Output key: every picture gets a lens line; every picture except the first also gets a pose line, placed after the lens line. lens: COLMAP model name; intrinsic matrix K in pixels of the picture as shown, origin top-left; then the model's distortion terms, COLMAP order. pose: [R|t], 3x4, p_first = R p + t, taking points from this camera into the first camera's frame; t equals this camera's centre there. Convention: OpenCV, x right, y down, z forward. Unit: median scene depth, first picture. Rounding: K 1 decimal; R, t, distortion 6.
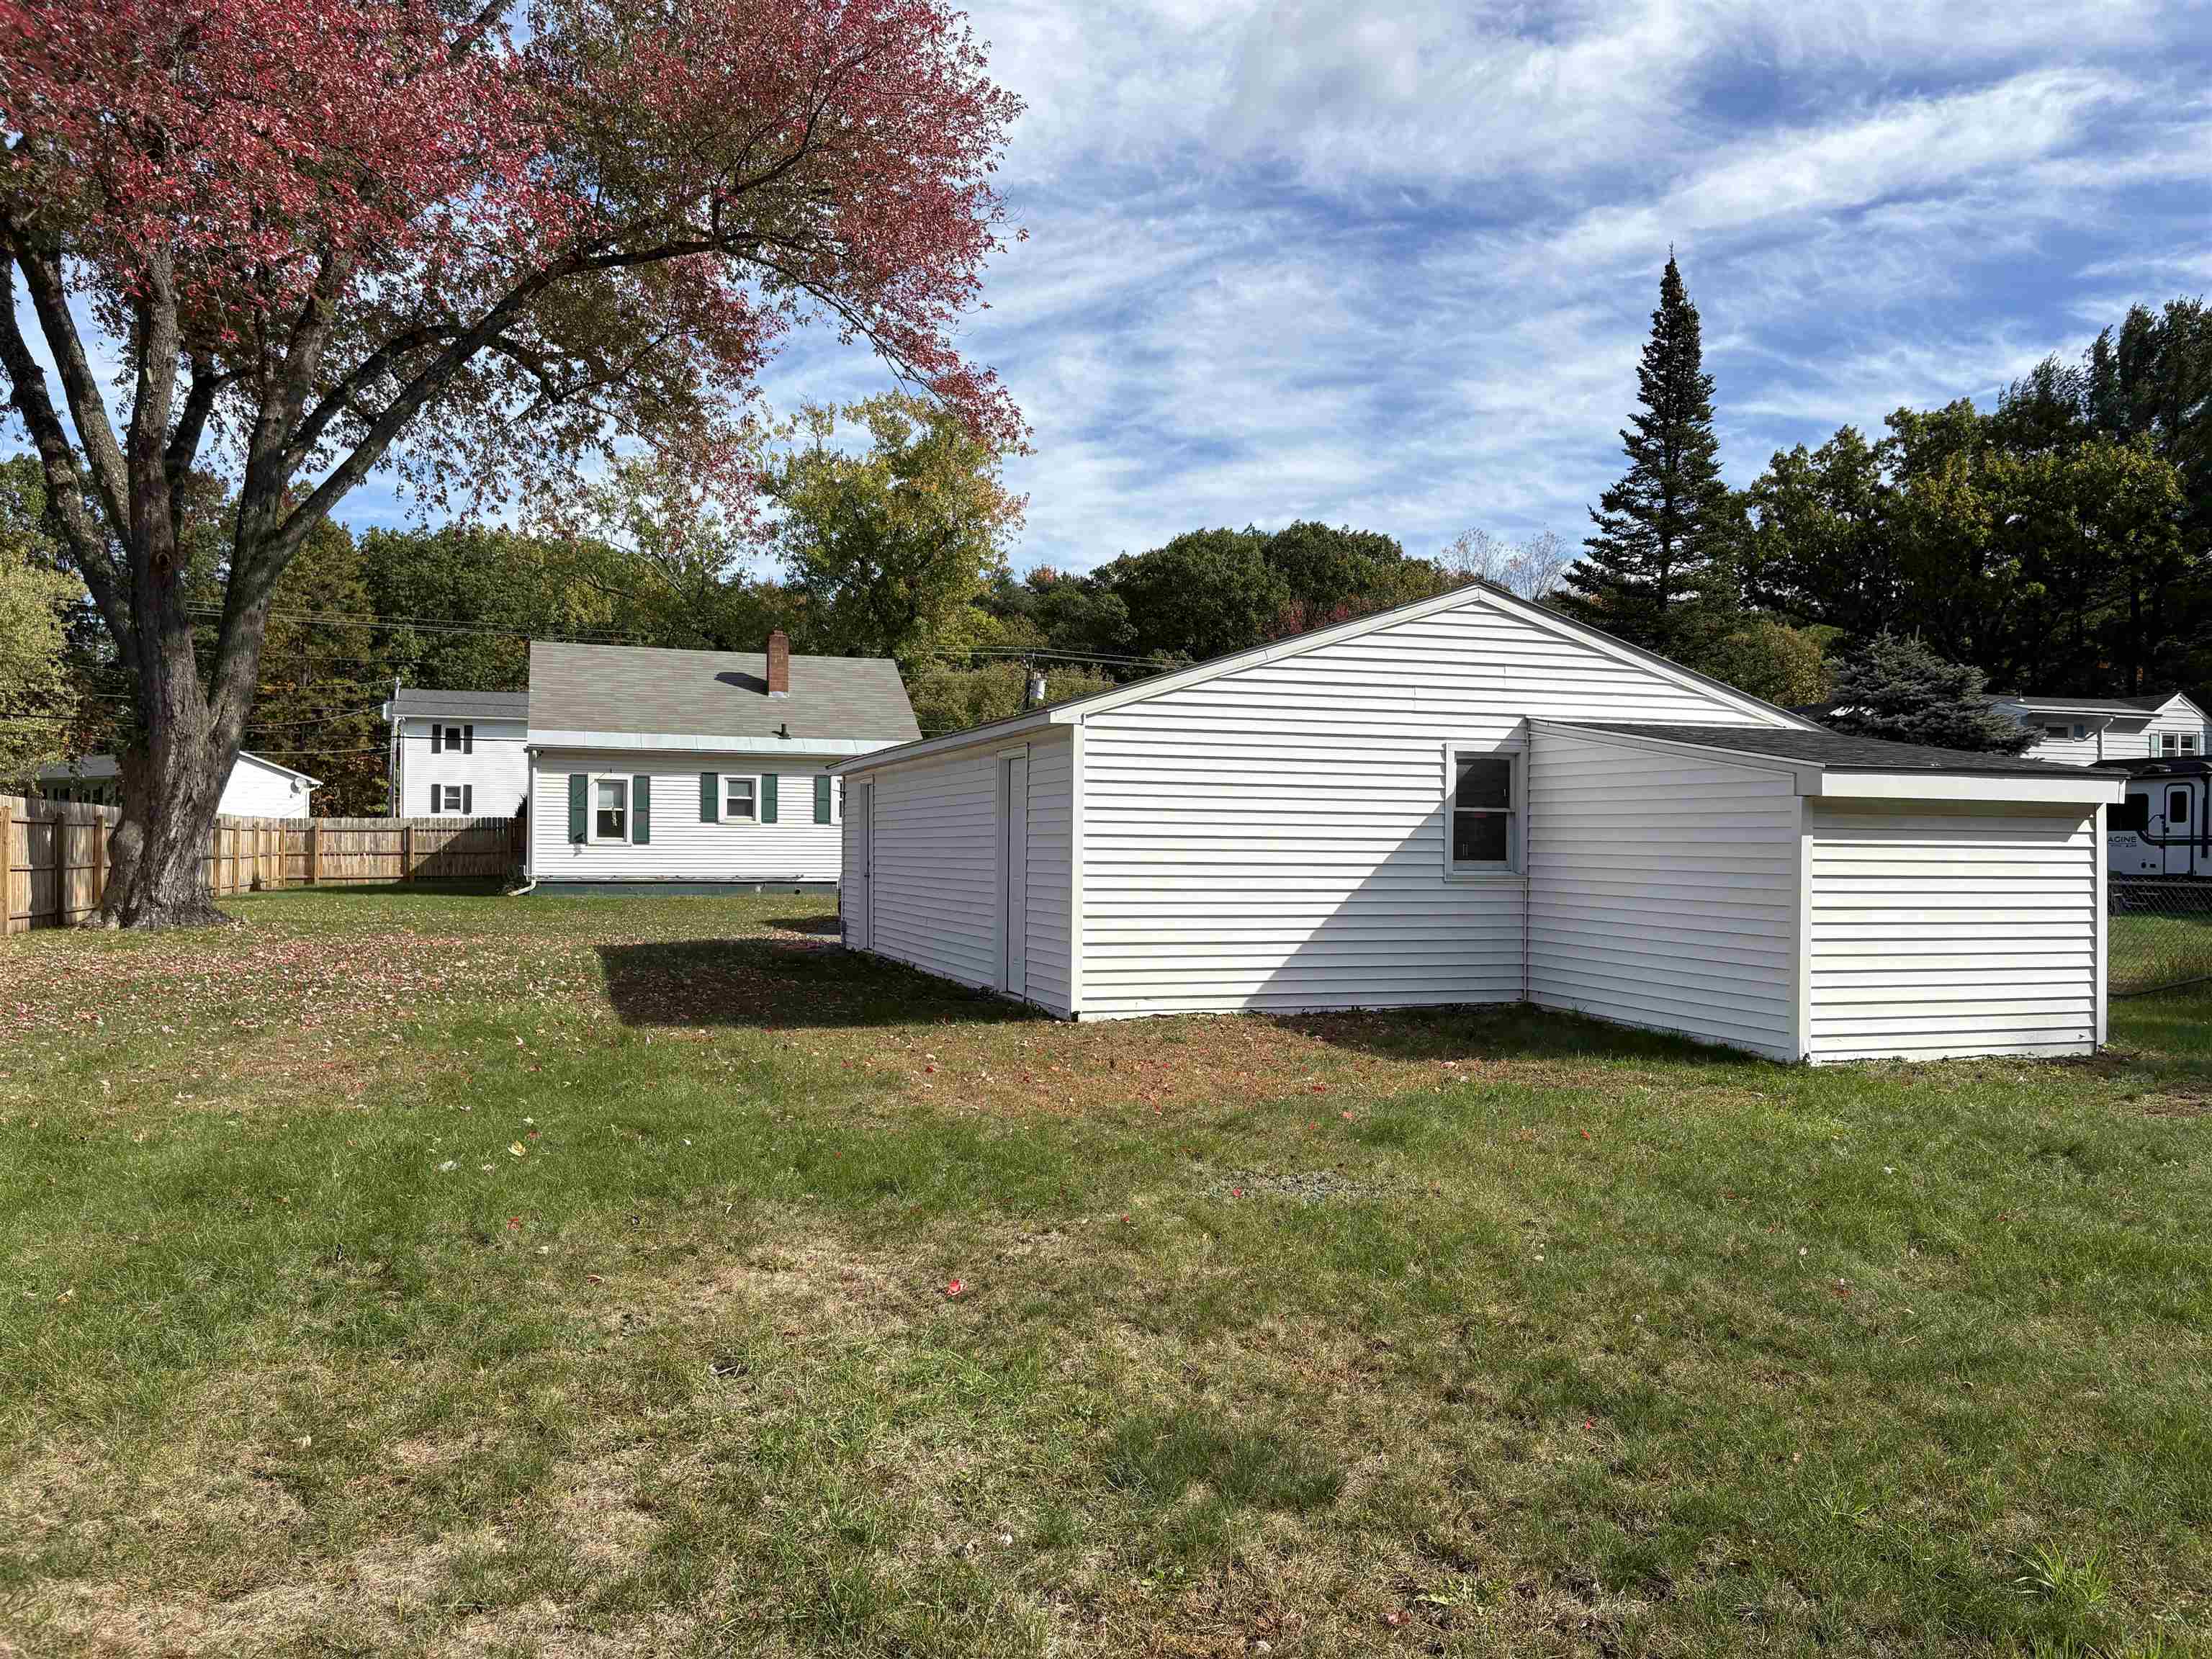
lens RADIAL K [[1698.5, 0, 1124.3], [0, 1698.5, 837.9], [0, 0, 1]] dist [0.054877, -0.028388]
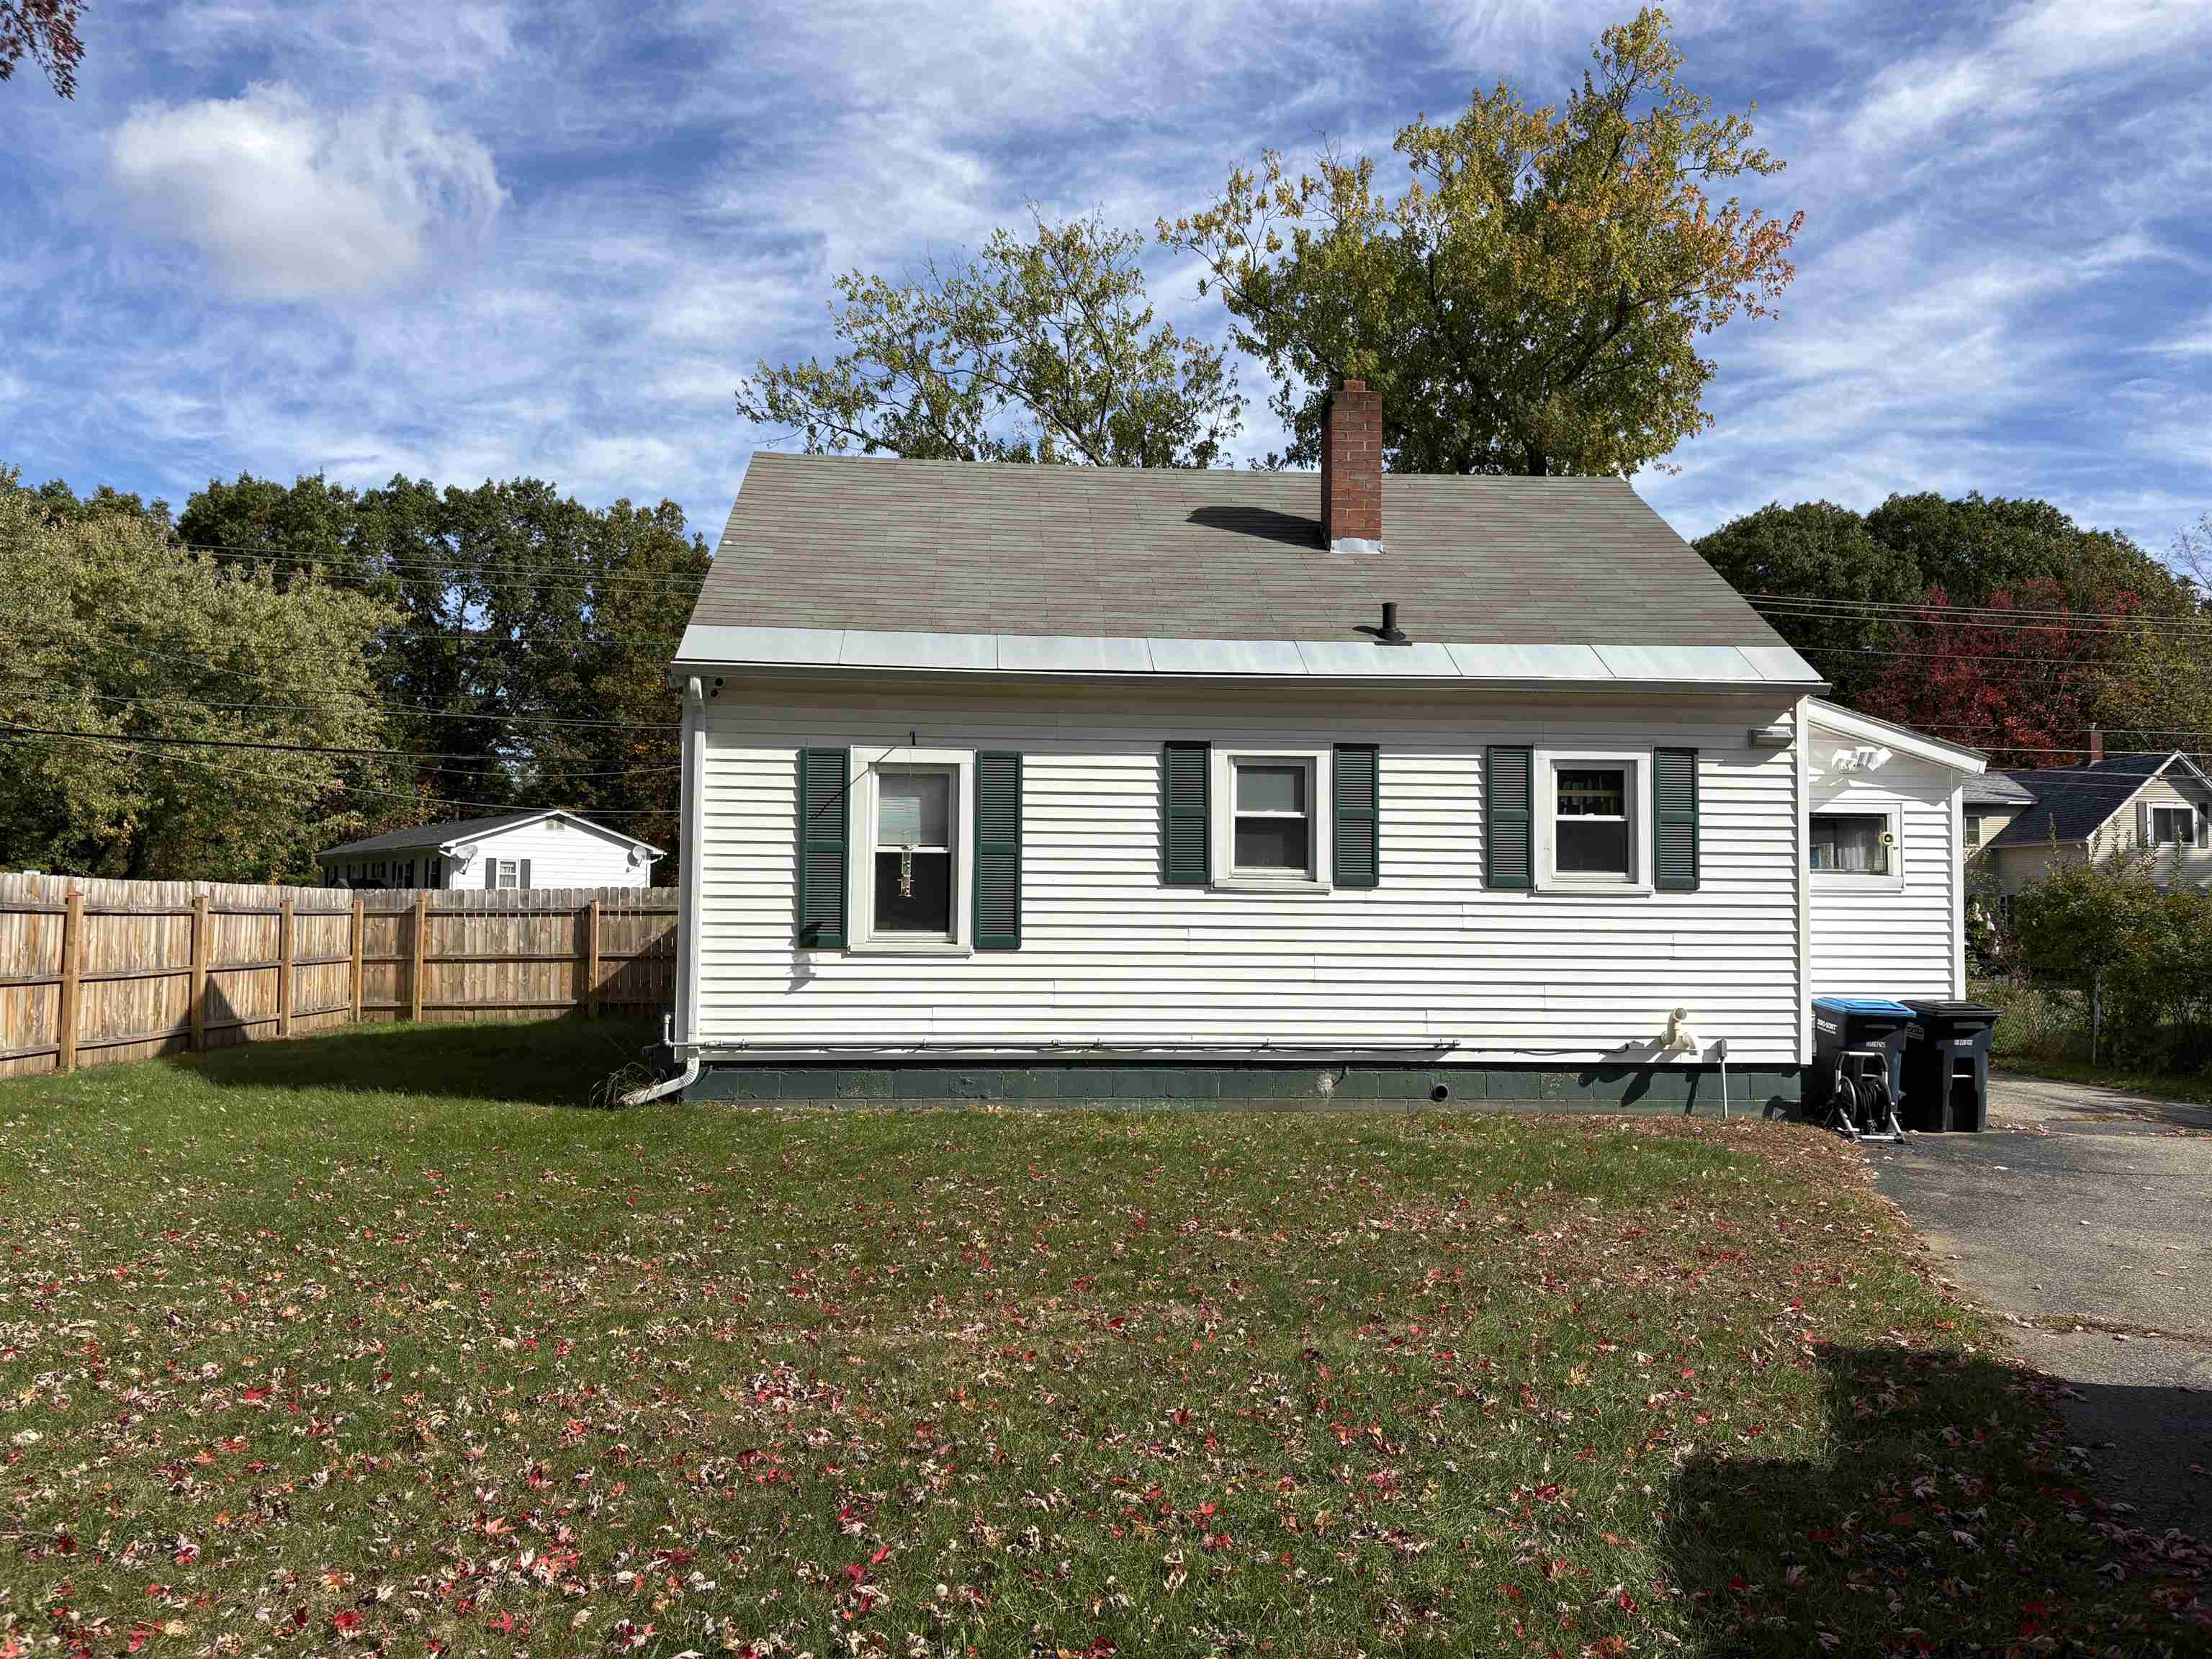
lens RADIAL K [[1698.5, 0, 1120.8], [0, 1698.5, 819.6], [0, 0, 1]] dist [0.054877, -0.028388]
pose [[0.971362, -0.015607, -0.237089, -0.171970], [0.001858, 0.998309, -0.058106, -0.002648], [0.237595, 0.056002, 0.969749, 0.652567]]
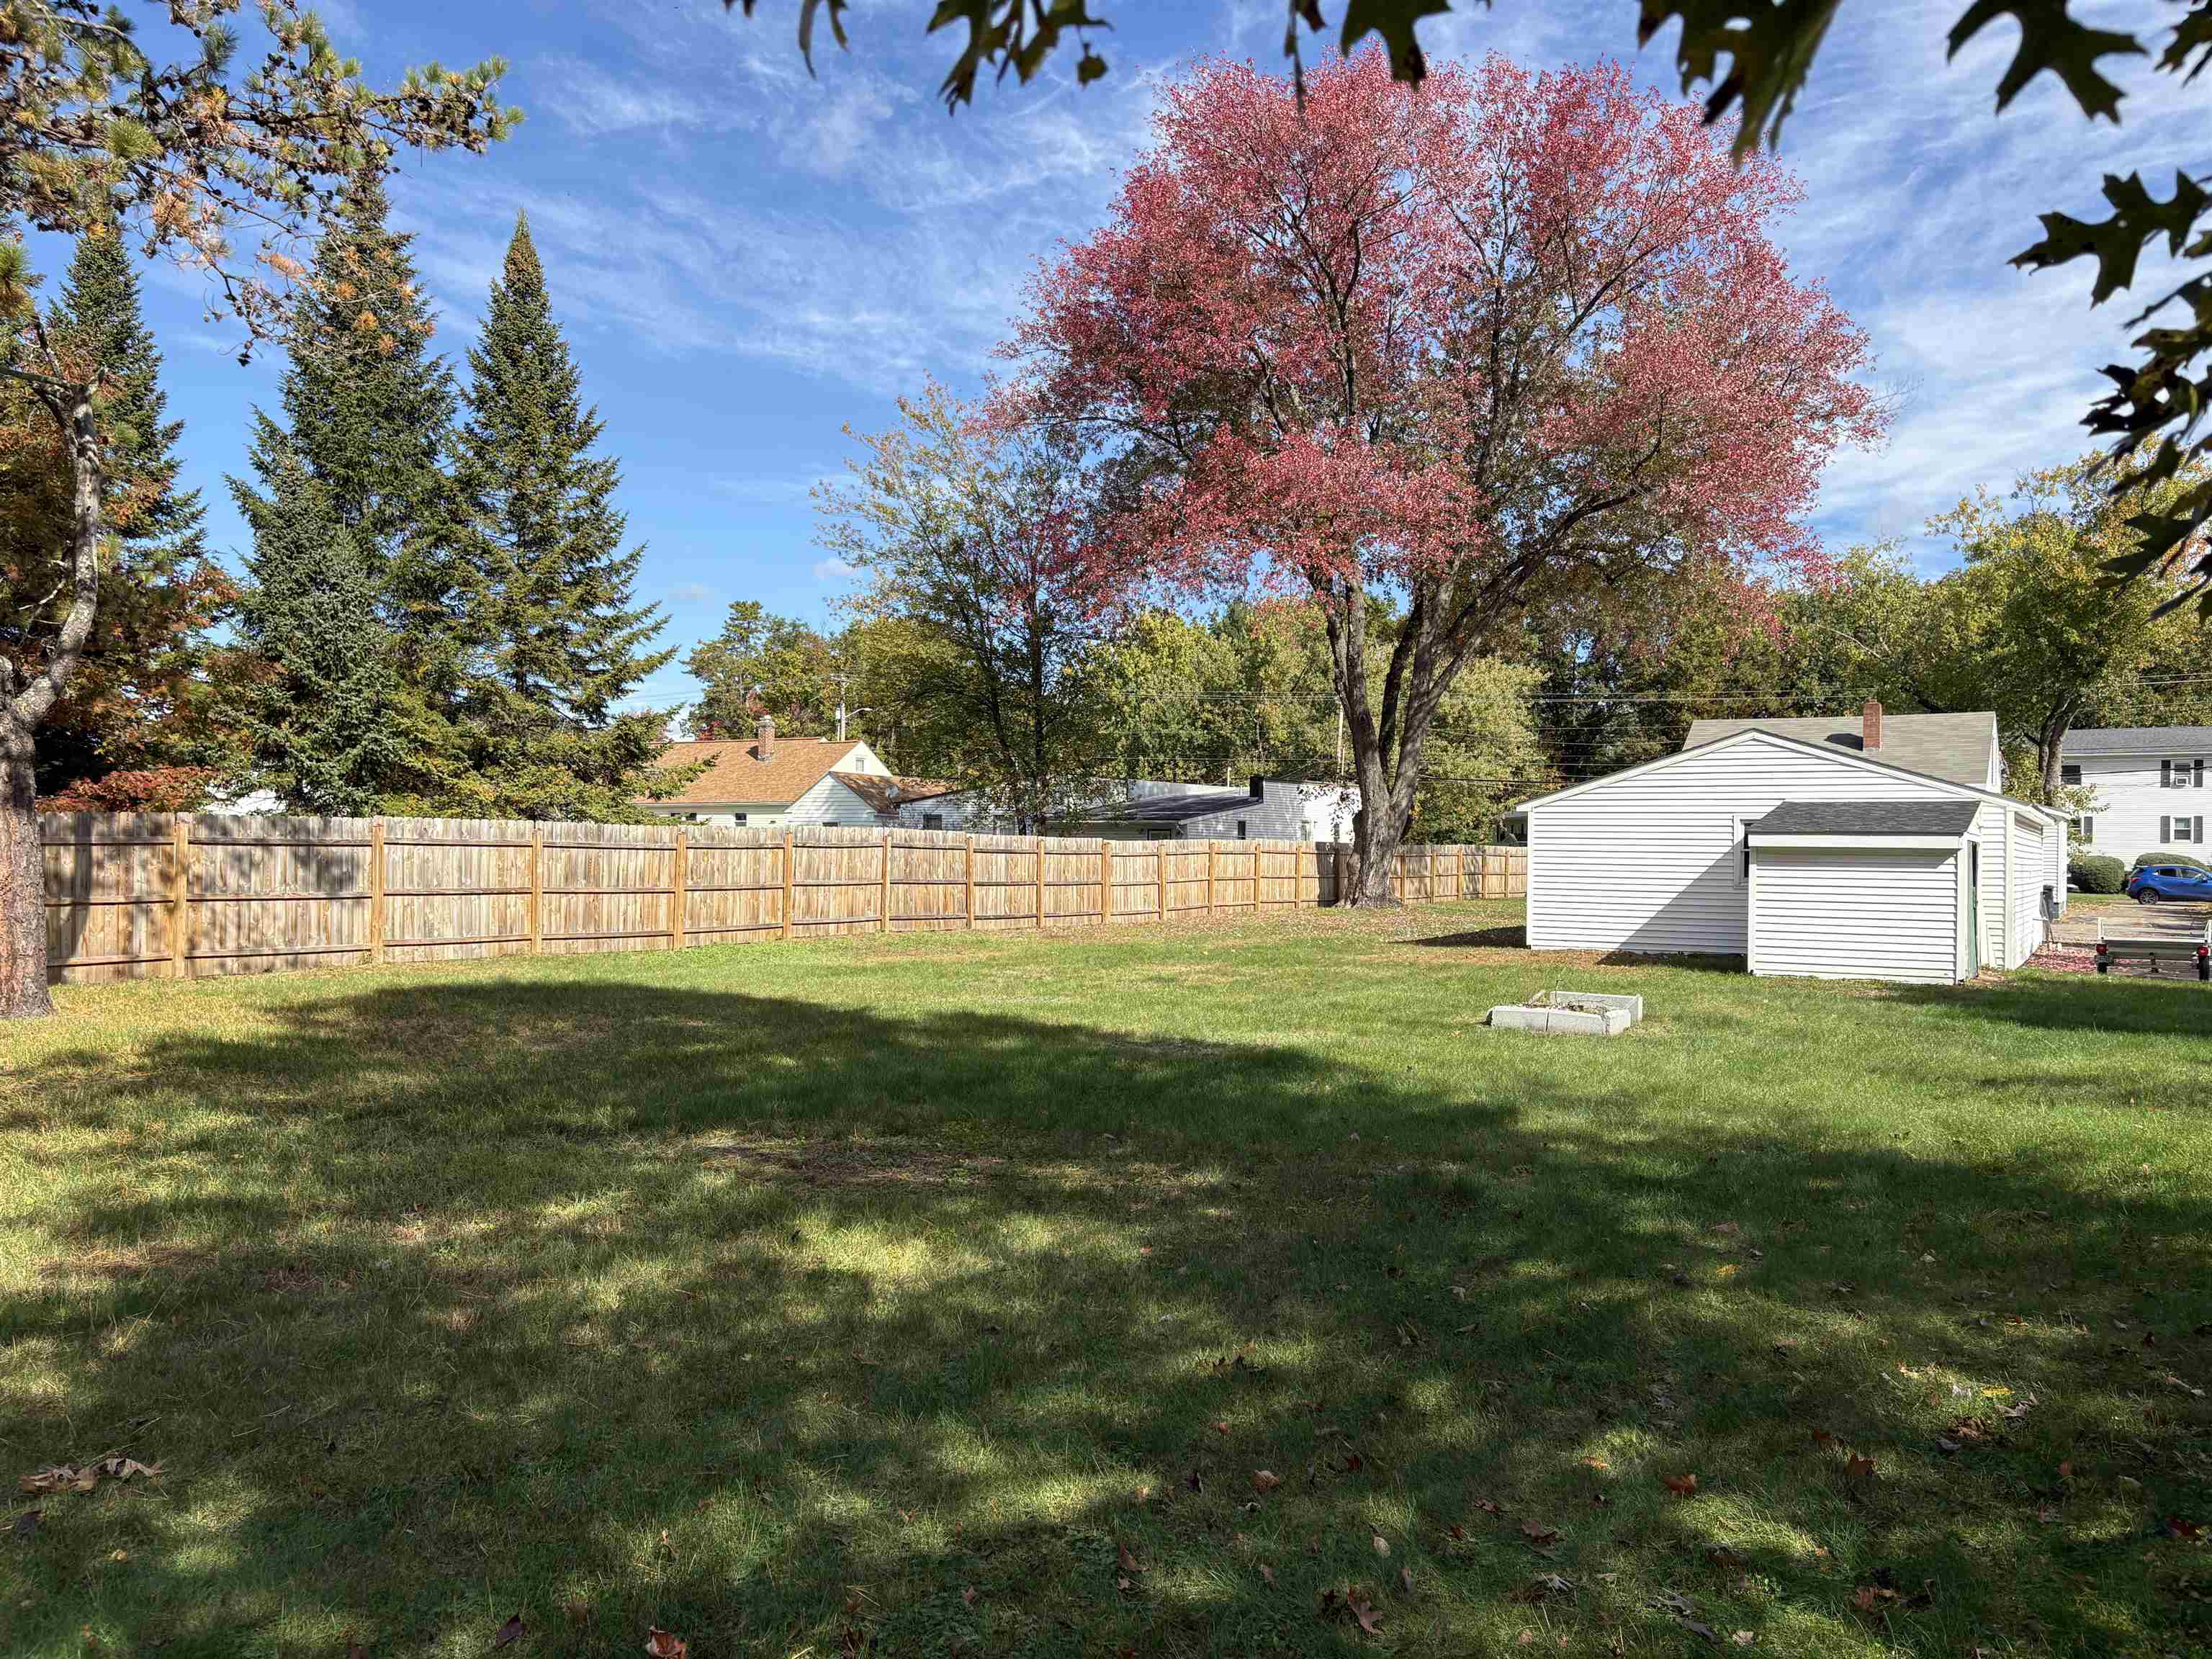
lens RADIAL K [[1698.5, 0, 1074.1], [0, 1698.5, 823.4], [0, 0, 1]] dist [0.054877, -0.028388]
pose [[0.633651, -0.013492, -0.773501, 0.426736], [-0.003106, 0.999795, -0.019984, -0.002109], [0.773613, 0.015066, 0.633480, -0.274467]]
